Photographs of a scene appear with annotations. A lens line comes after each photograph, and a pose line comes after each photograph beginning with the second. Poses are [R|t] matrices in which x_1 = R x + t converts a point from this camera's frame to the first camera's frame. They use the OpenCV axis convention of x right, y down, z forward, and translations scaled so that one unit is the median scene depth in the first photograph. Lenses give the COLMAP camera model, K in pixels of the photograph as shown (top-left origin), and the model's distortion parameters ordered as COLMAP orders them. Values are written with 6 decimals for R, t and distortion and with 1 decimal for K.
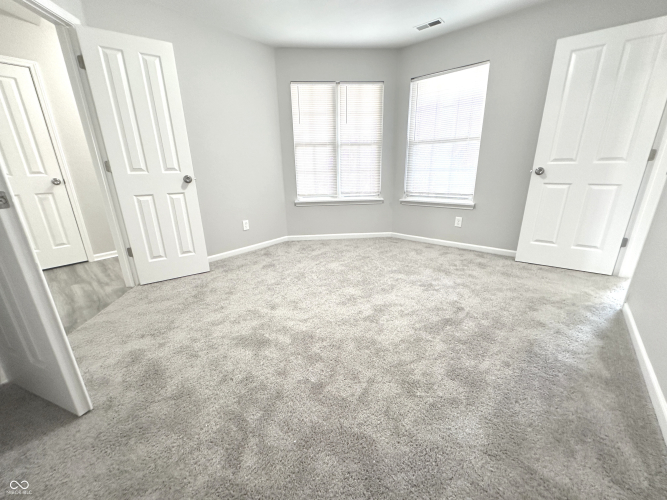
lens RADIAL K [[265.6, 0, 333.5], [0, 265.6, 250.0], [0, 0, 1]] dist [-0.001319, 0.000293]
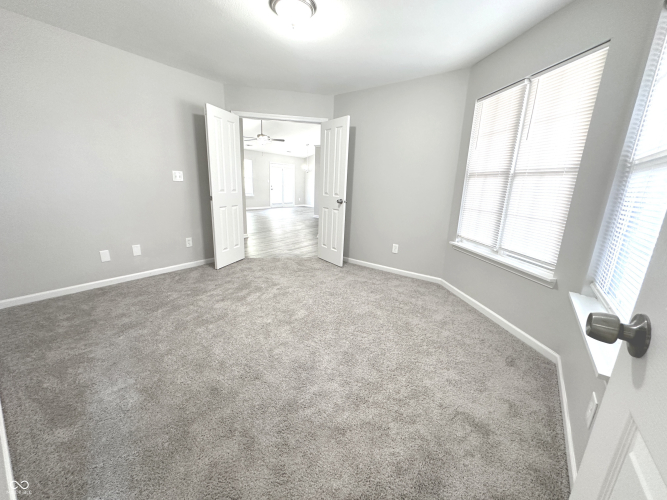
lens RADIAL K [[265.6, 0, 333.5], [0, 265.6, 250.0], [0, 0, 1]] dist [-0.001319, 0.000293]
pose [[0.071382, 0.262639, -0.962250, 0.689495], [-0.334206, 0.915245, 0.225018, -0.245366], [0.939793, 0.305528, 0.153107, 0.591692]]
